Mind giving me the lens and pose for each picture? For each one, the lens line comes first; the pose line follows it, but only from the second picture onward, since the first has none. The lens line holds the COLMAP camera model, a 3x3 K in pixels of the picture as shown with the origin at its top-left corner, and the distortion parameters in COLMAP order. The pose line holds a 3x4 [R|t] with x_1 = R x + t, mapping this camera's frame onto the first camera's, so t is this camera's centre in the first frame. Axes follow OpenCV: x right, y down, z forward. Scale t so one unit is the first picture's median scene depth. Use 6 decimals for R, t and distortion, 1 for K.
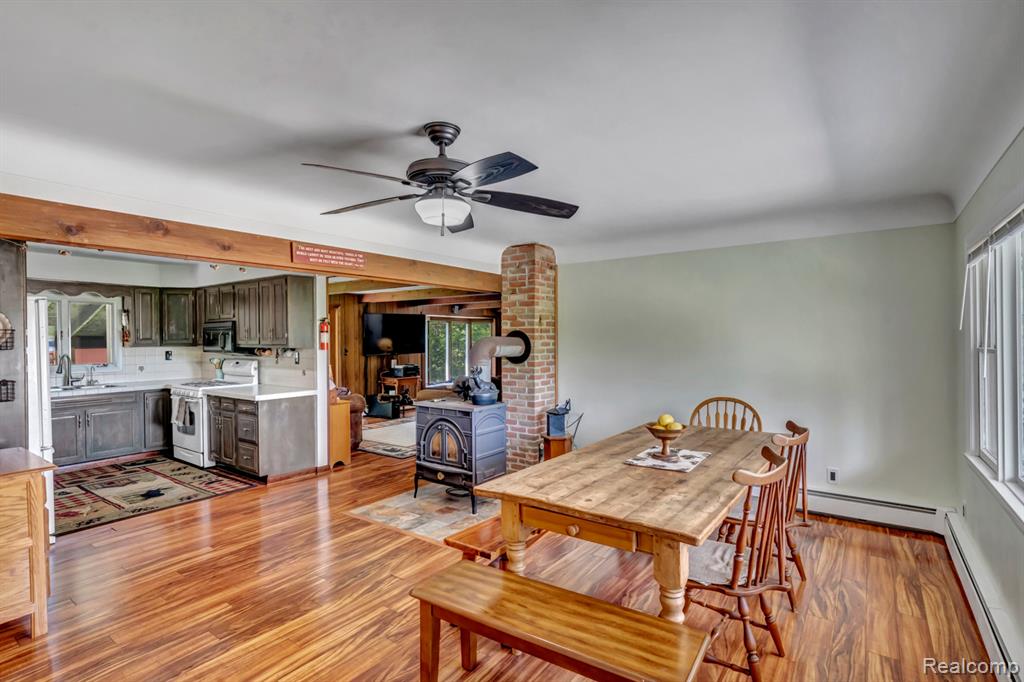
lens RADIAL K [[493.5, 0, 518.5], [0, 493.5, 344.3], [0, 0, 1]] dist [-0.014911, 0.004245]
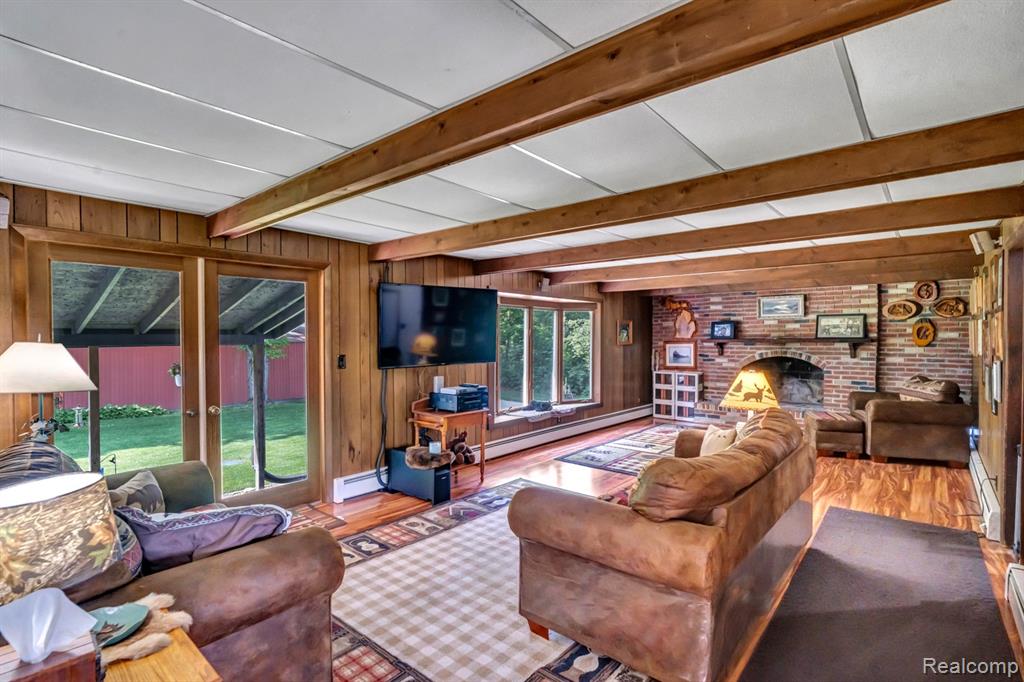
lens RADIAL K [[493.5, 0, 519.6], [0, 493.5, 346.5], [0, 0, 1]] dist [-0.014911, 0.004245]
pose [[0.996922, 0.004307, -0.078276, -0.154466], [-0.003640, 0.999956, 0.008669, -0.005000], [0.078310, -0.008357, 0.996894, 0.595323]]
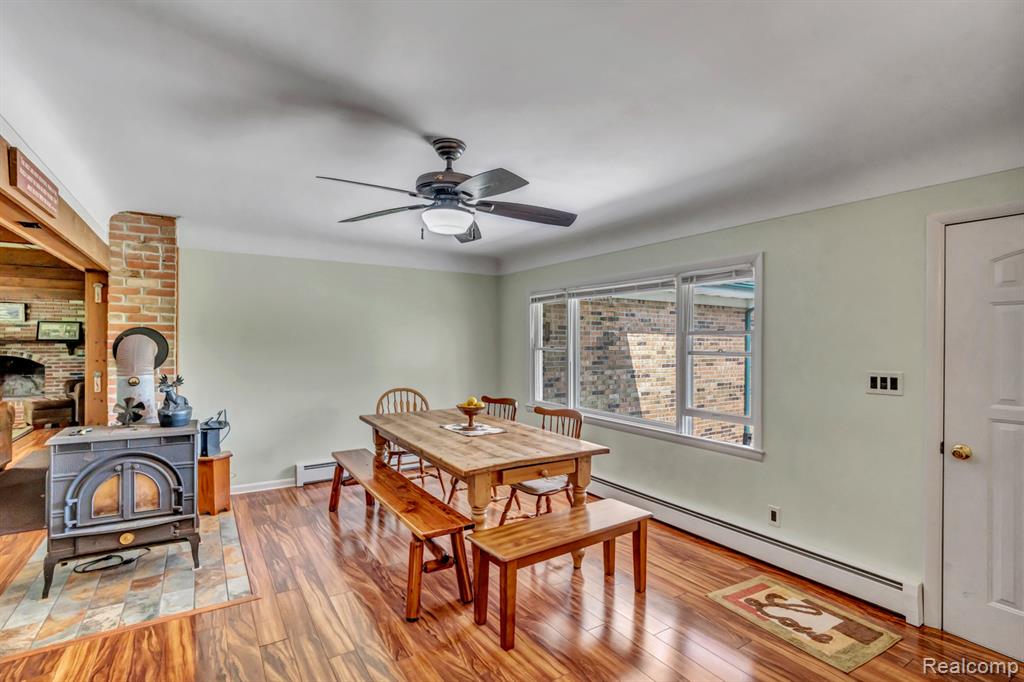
lens RADIAL K [[493.5, 0, 510.5], [0, 493.5, 341.8], [0, 0, 1]] dist [-0.014911, 0.004245]
pose [[0.363896, 0.009056, 0.931395, -0.320504], [0.000254, 0.999952, -0.009821, 0.001062], [-0.931439, 0.003810, 0.363876, 0.138950]]
